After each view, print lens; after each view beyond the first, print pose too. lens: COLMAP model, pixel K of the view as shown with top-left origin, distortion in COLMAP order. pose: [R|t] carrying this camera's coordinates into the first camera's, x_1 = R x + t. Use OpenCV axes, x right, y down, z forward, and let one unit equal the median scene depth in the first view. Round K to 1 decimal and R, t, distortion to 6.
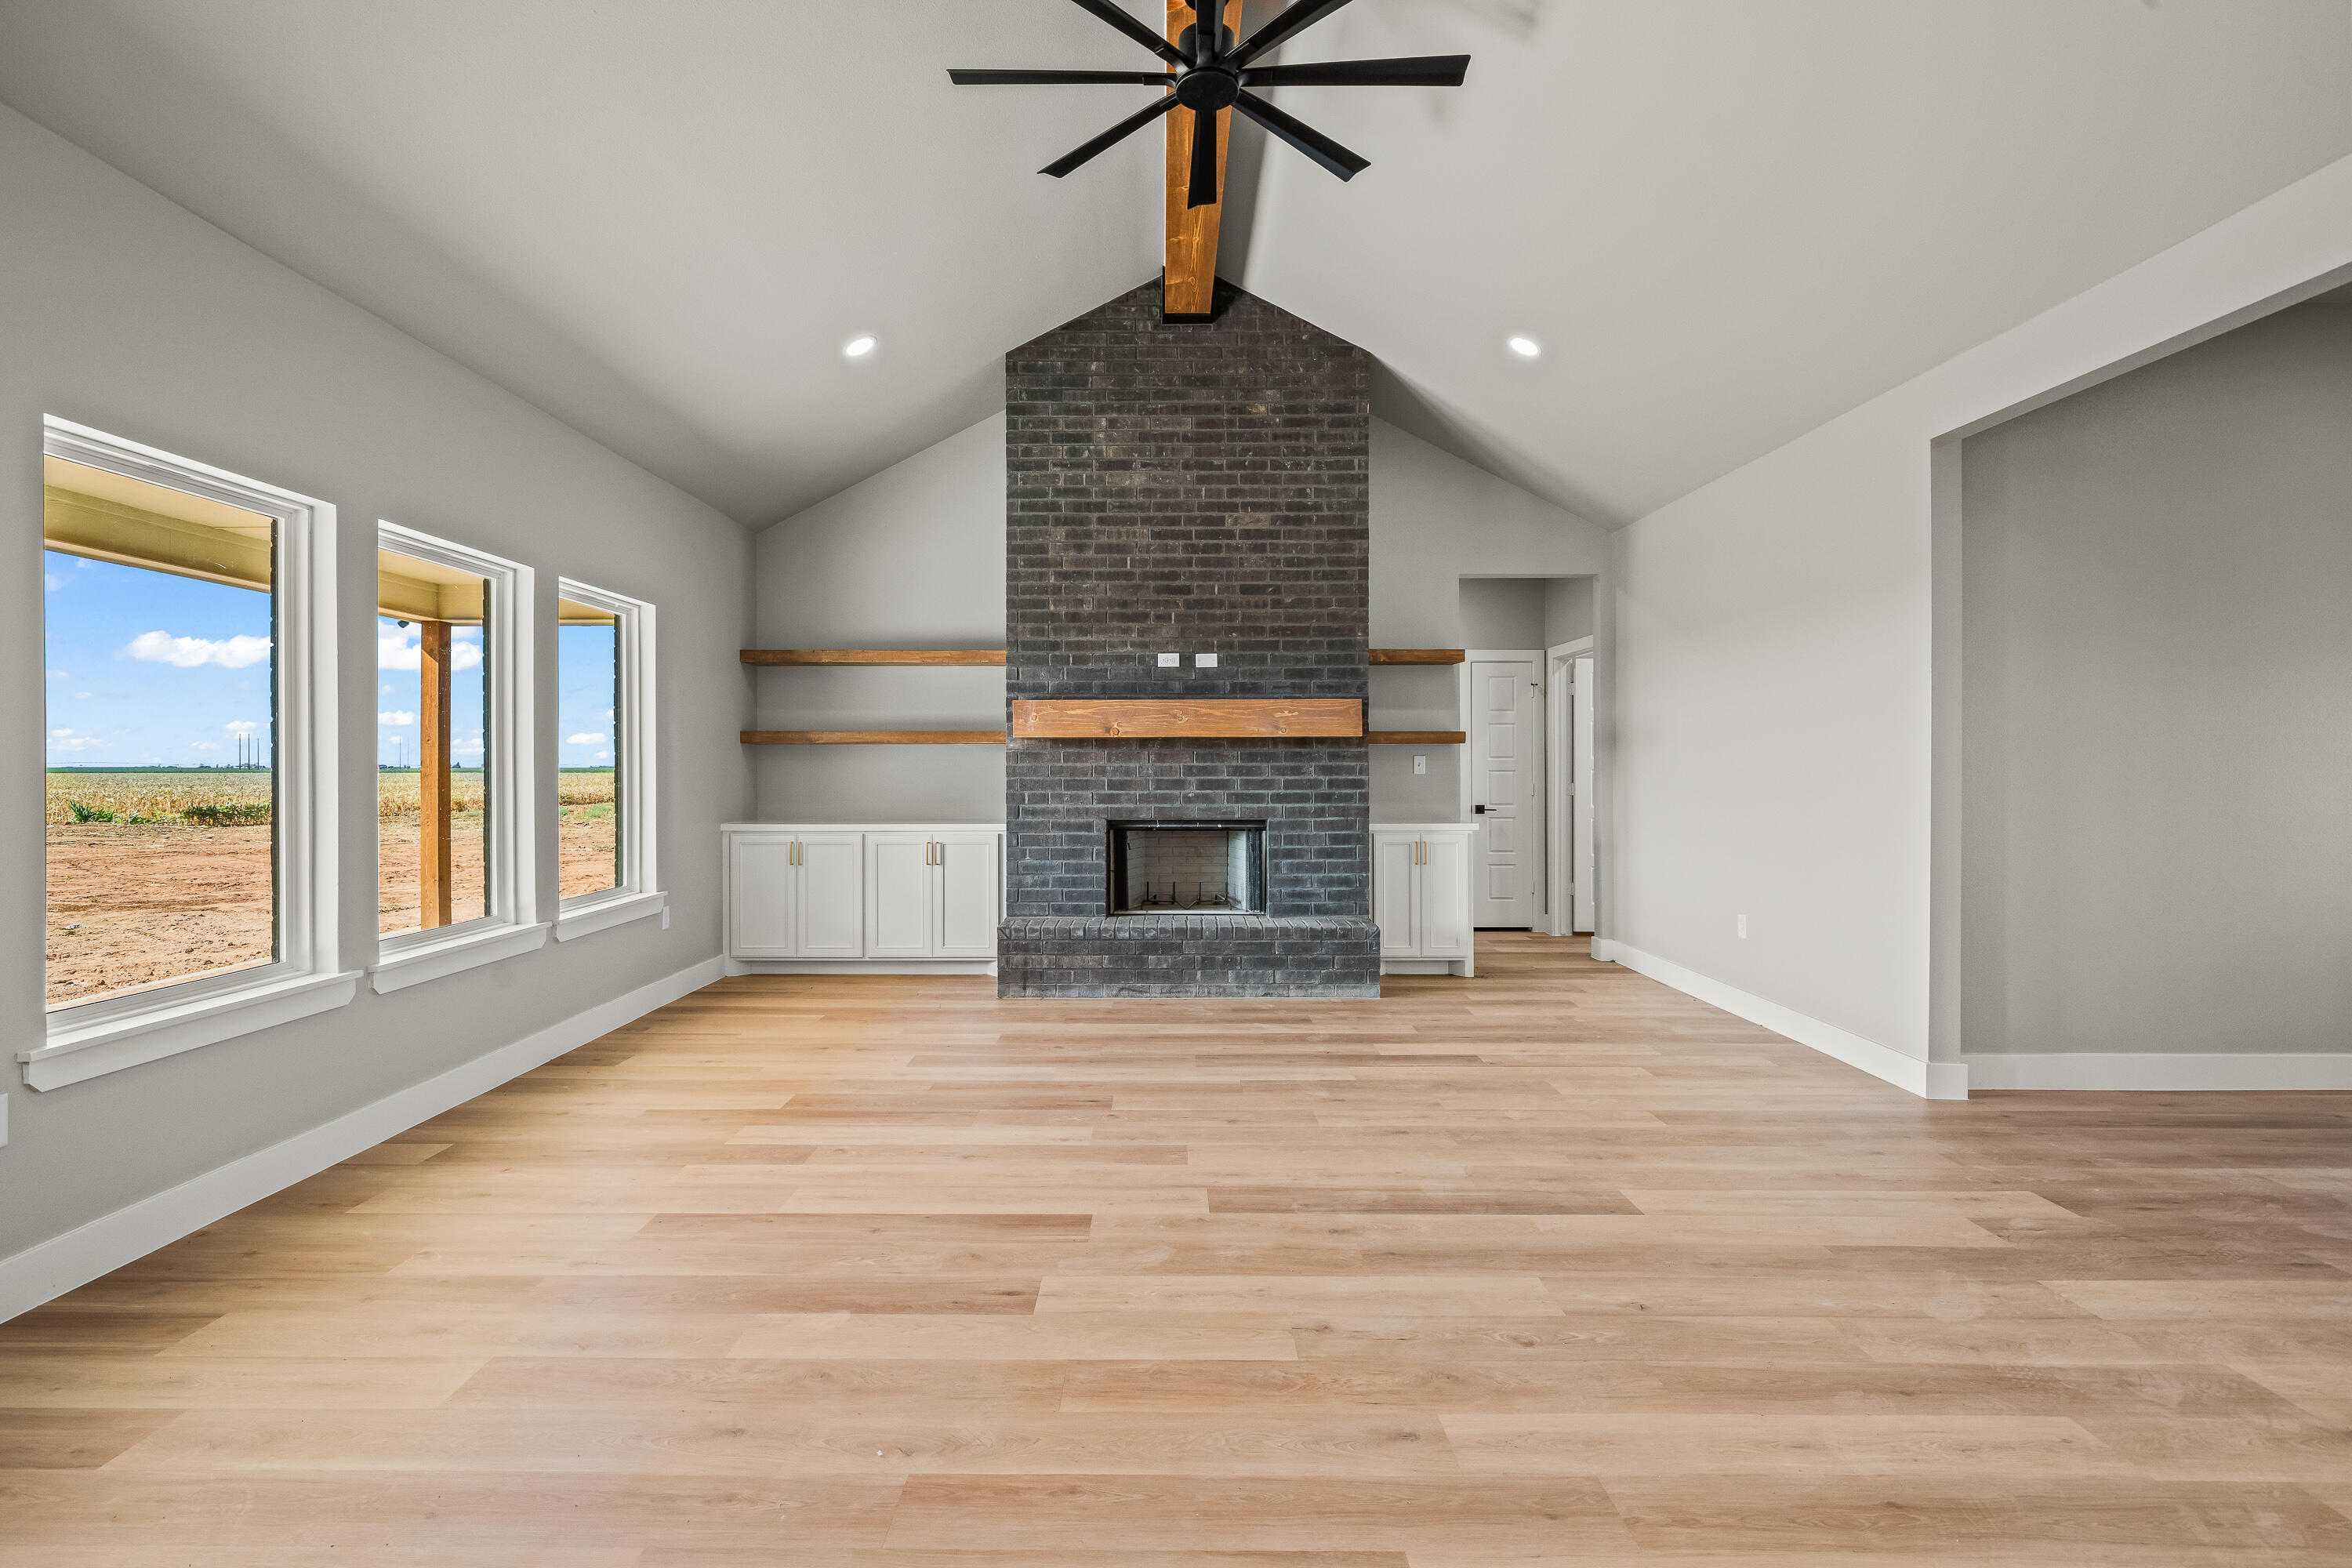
lens RADIAL K [[1072.4, 0, 1160.2], [0, 1072.4, 765.9], [0, 0, 1]] dist [0.000176, 0.000285]
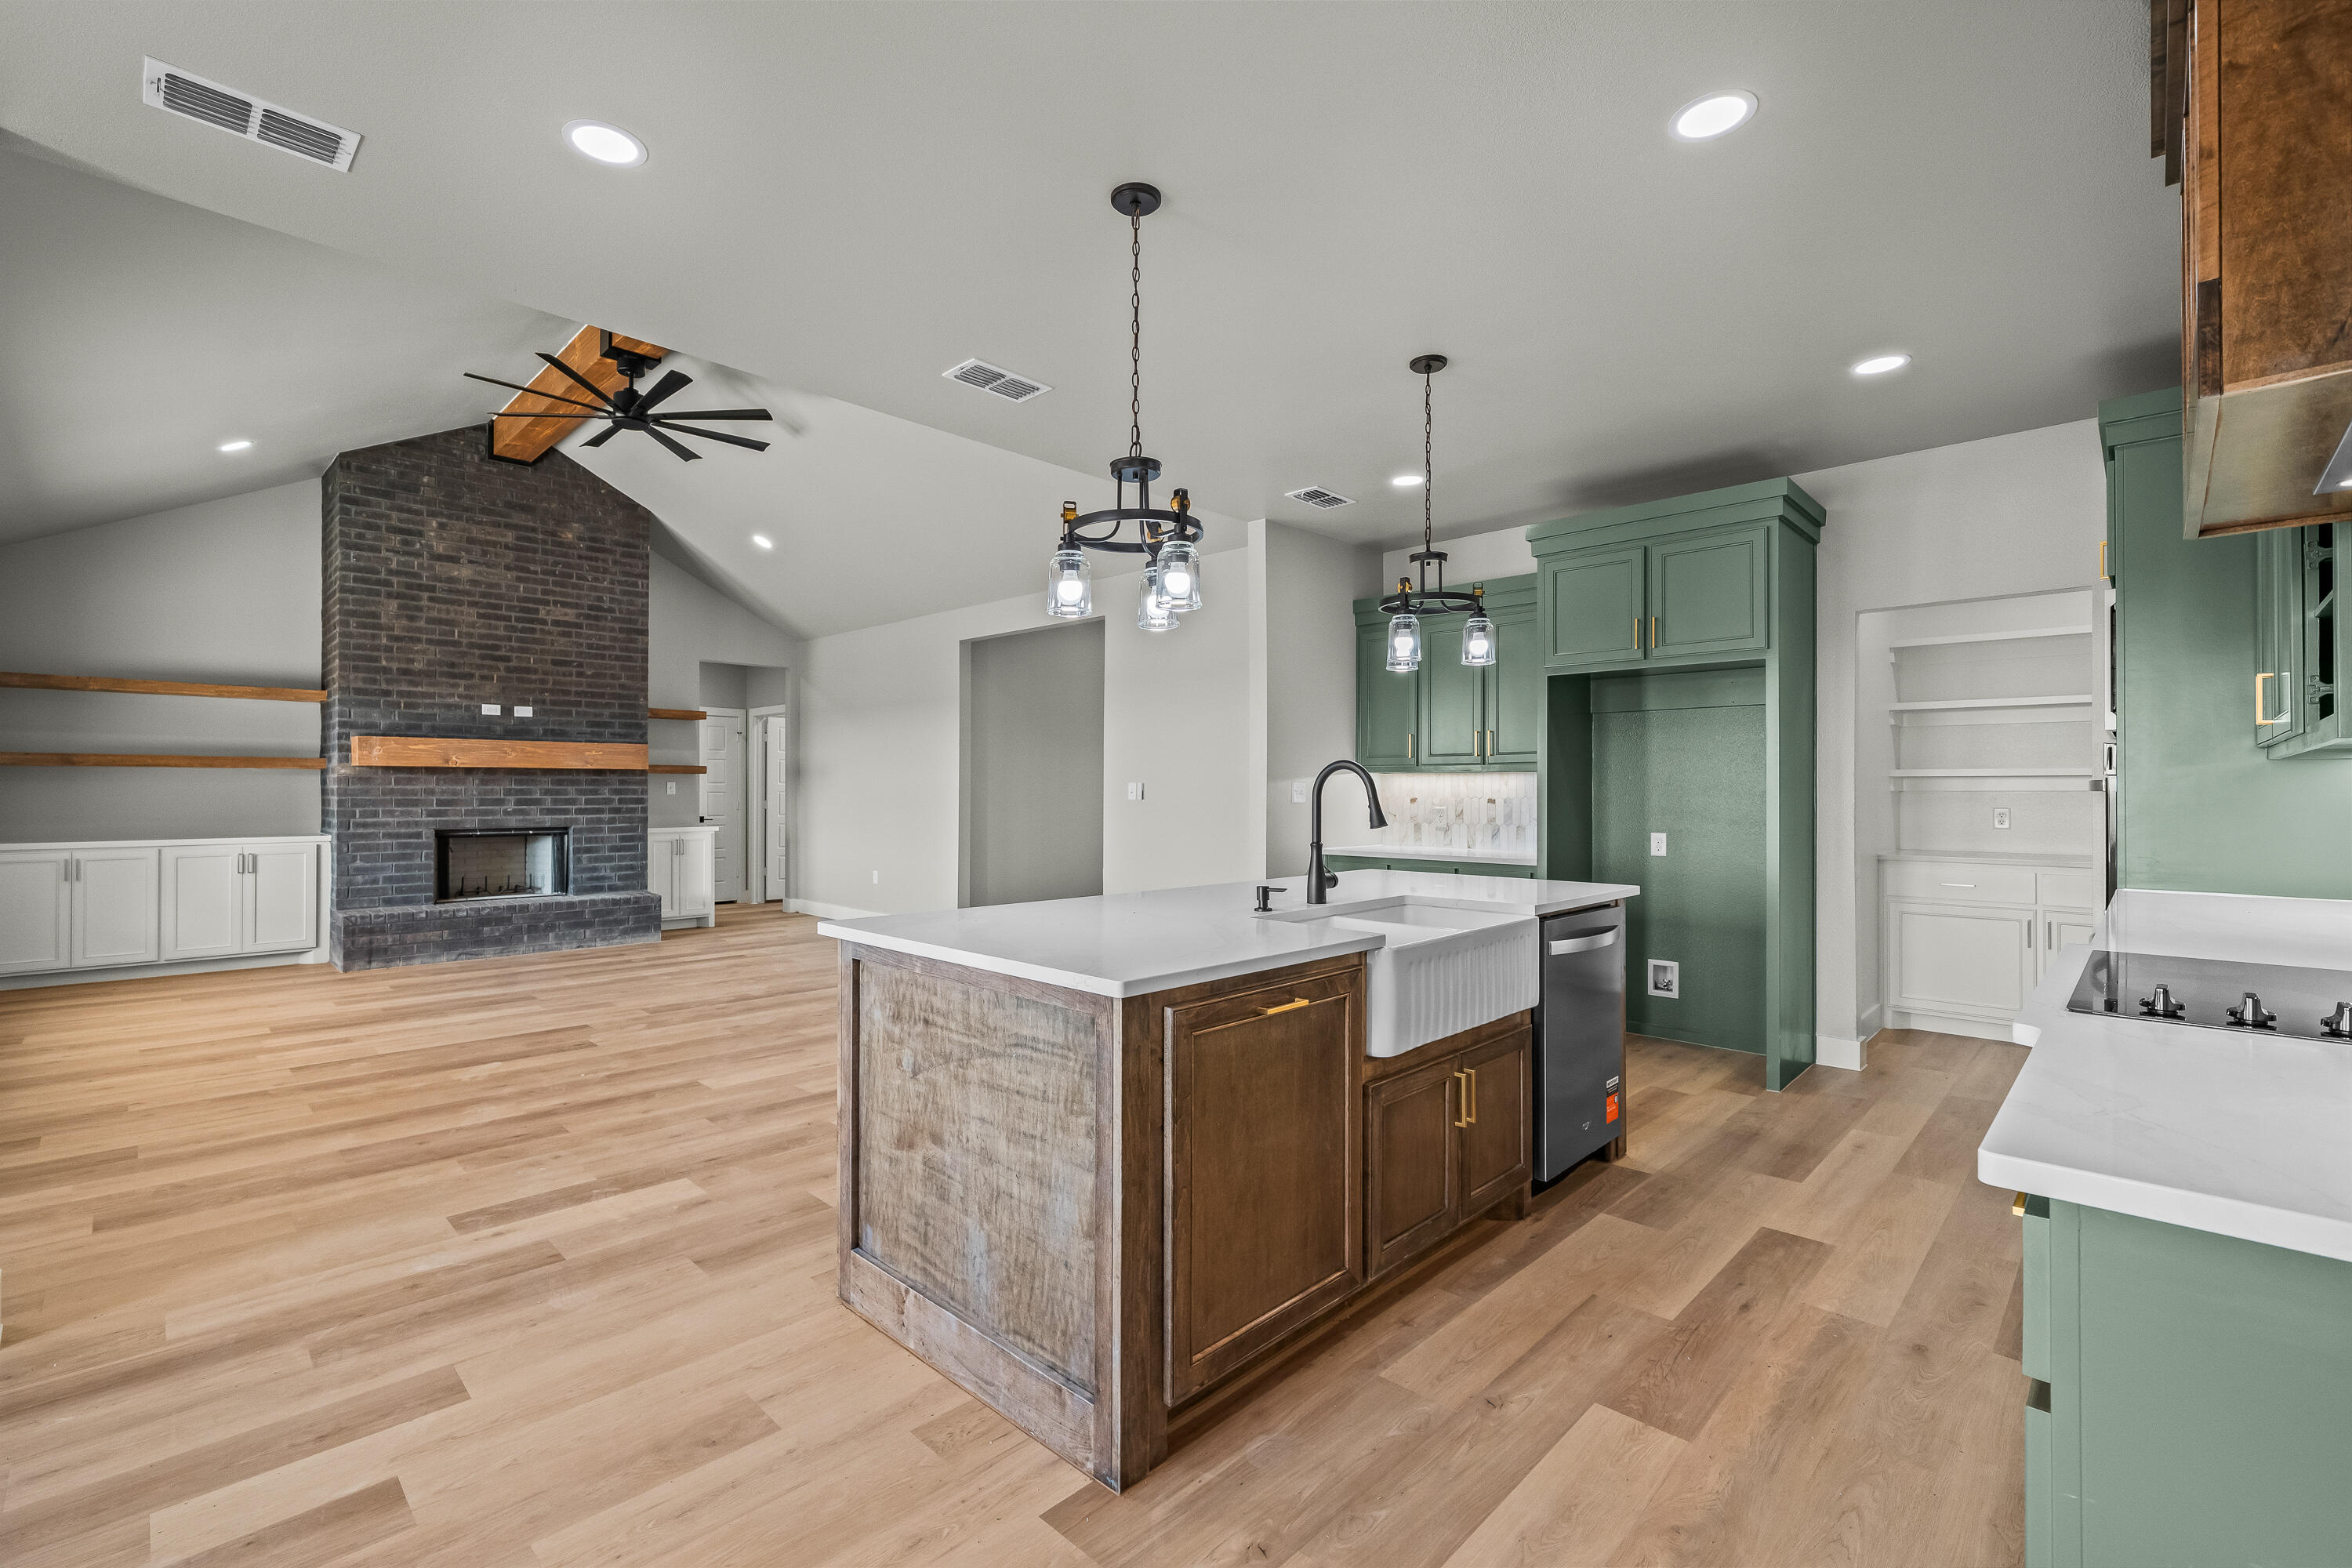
lens RADIAL K [[1014.8, 0, 1148.7], [0, 1014.8, 783.9], [0, 0, 1]] dist [-0.001061, 0.000187]
pose [[0.702846, 0.006716, 0.711311, -0.317133], [-0.003596, 0.999976, -0.005888, -0.001061], [-0.711333, 0.001581, 0.702853, -0.480624]]
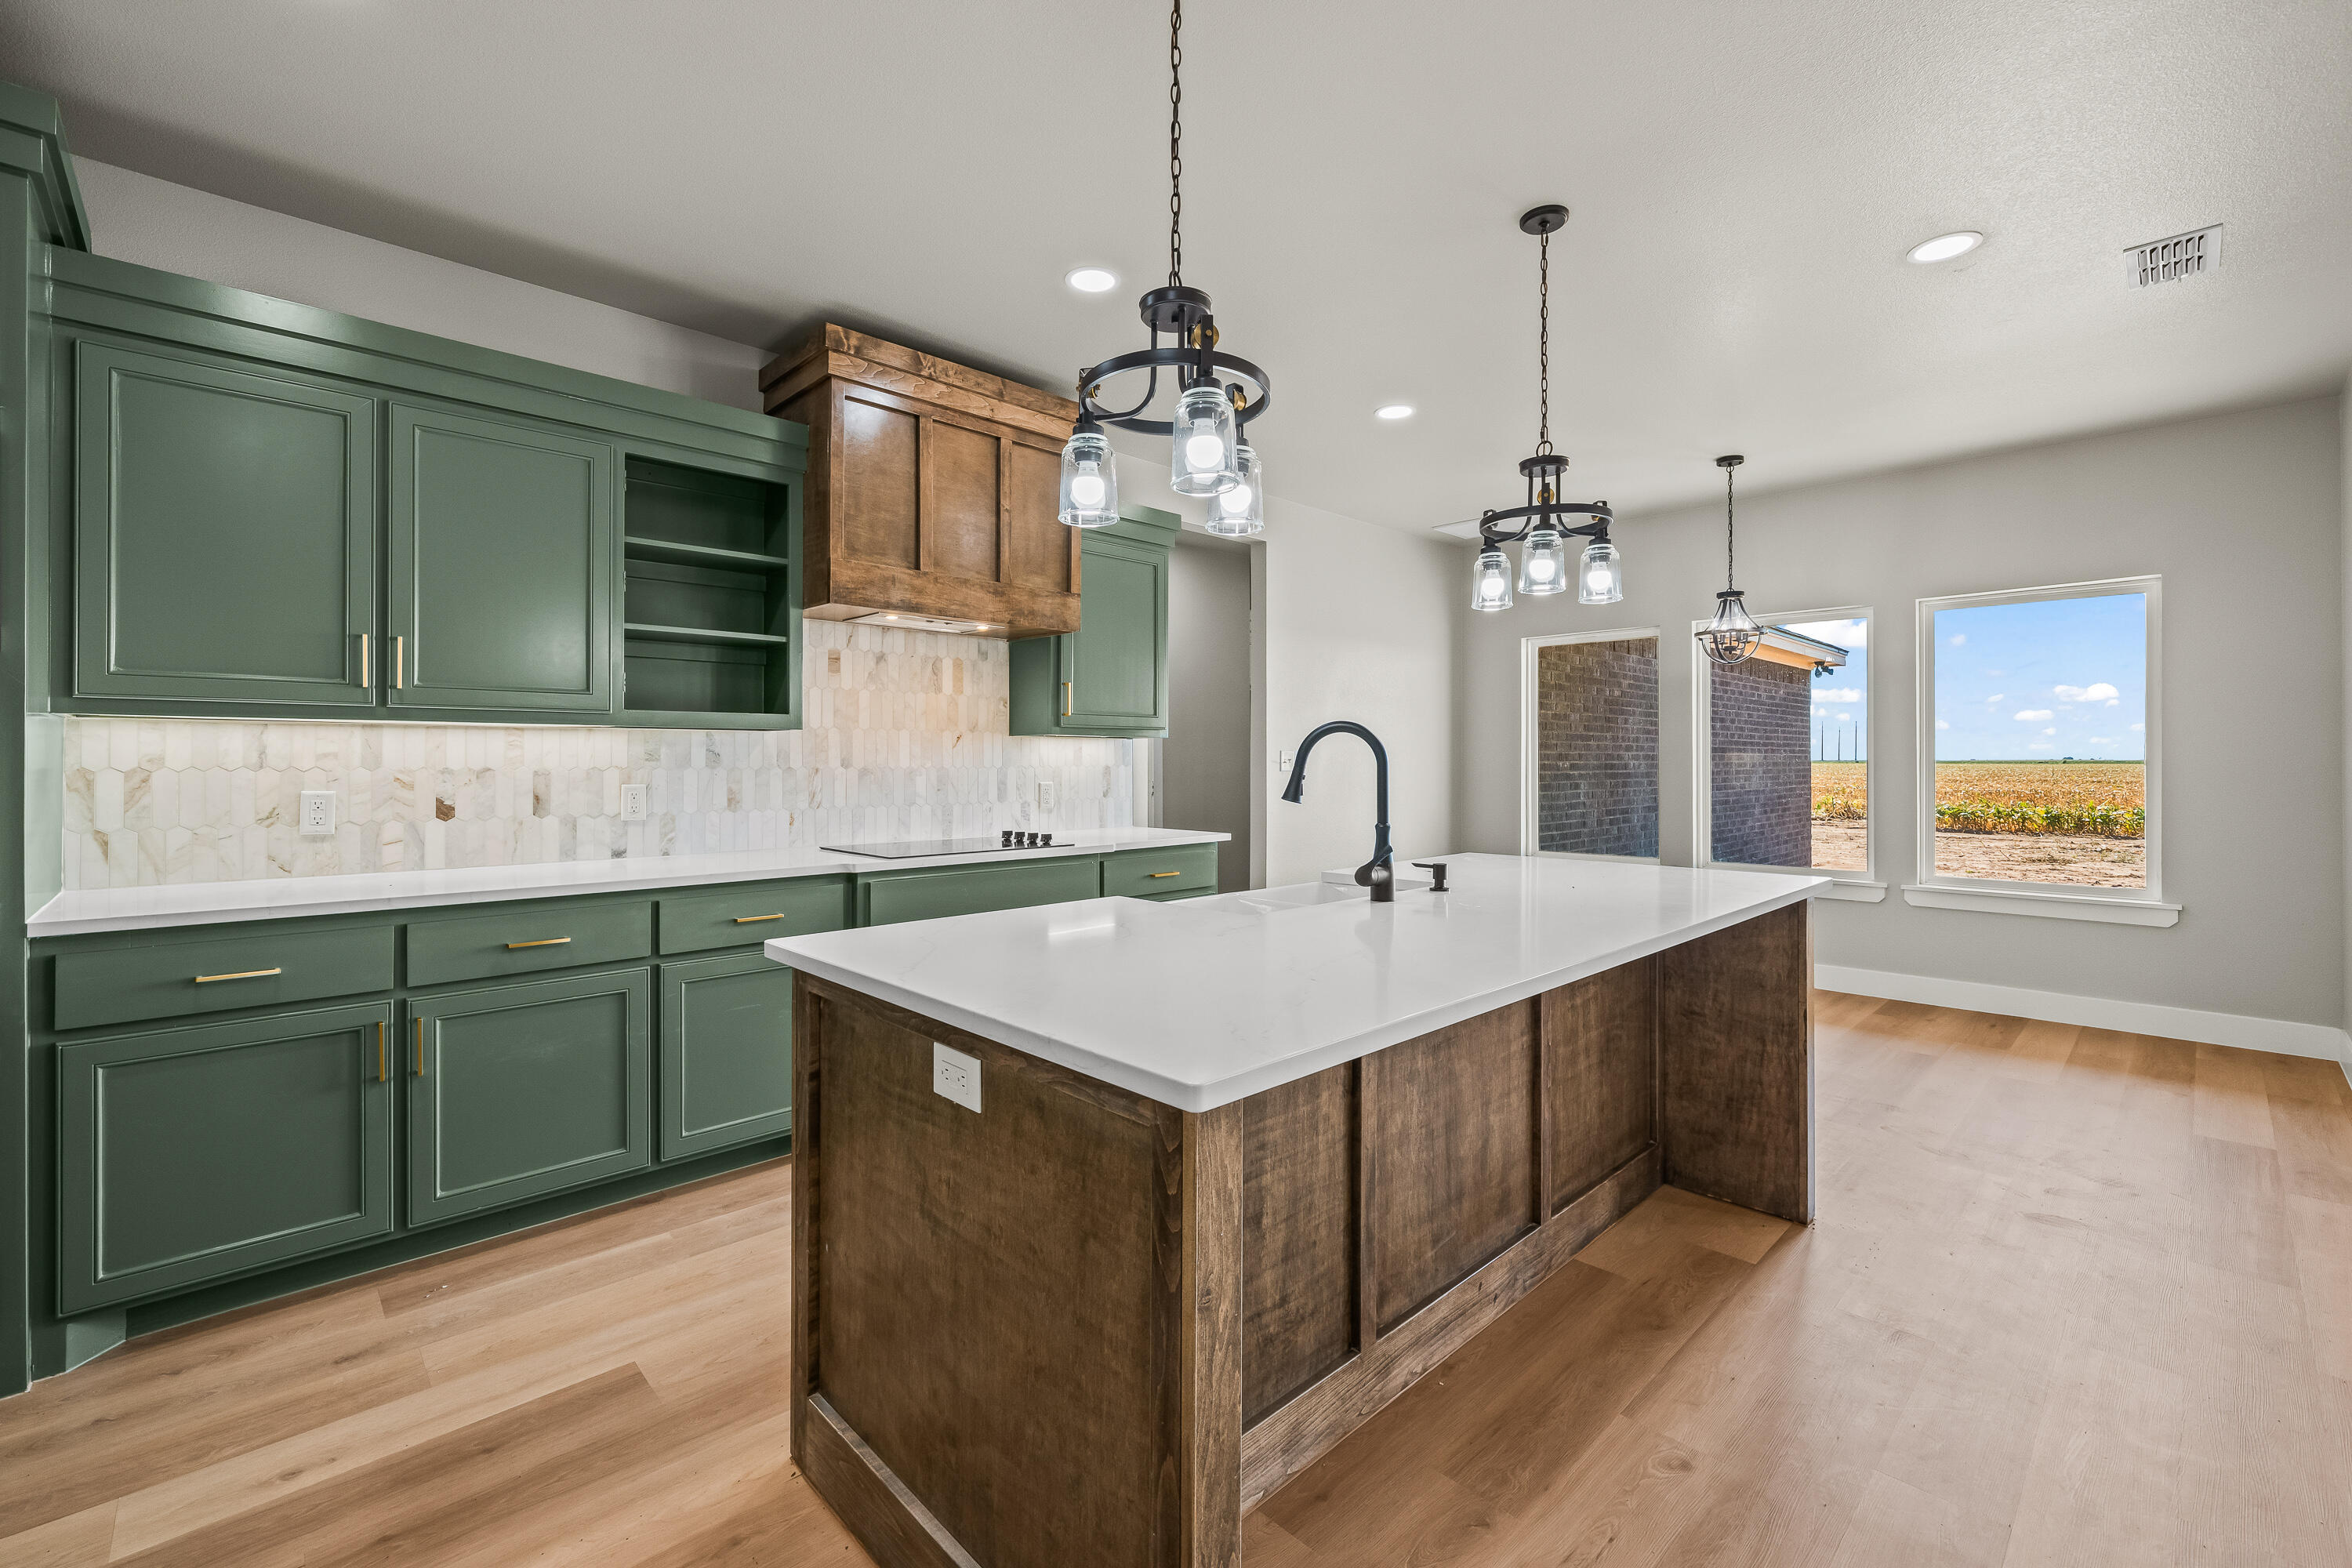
lens RADIAL K [[987.8, 0, 1151.6], [0, 987.8, 757.9], [0, 0, 1]] dist [0.000184, -0.000013]
pose [[-0.728871, -0.000806, -0.684651, 0.405559], [0.003143, 0.999985, -0.004524, -0.000160], [0.684644, -0.005449, -0.728857, 0.015479]]
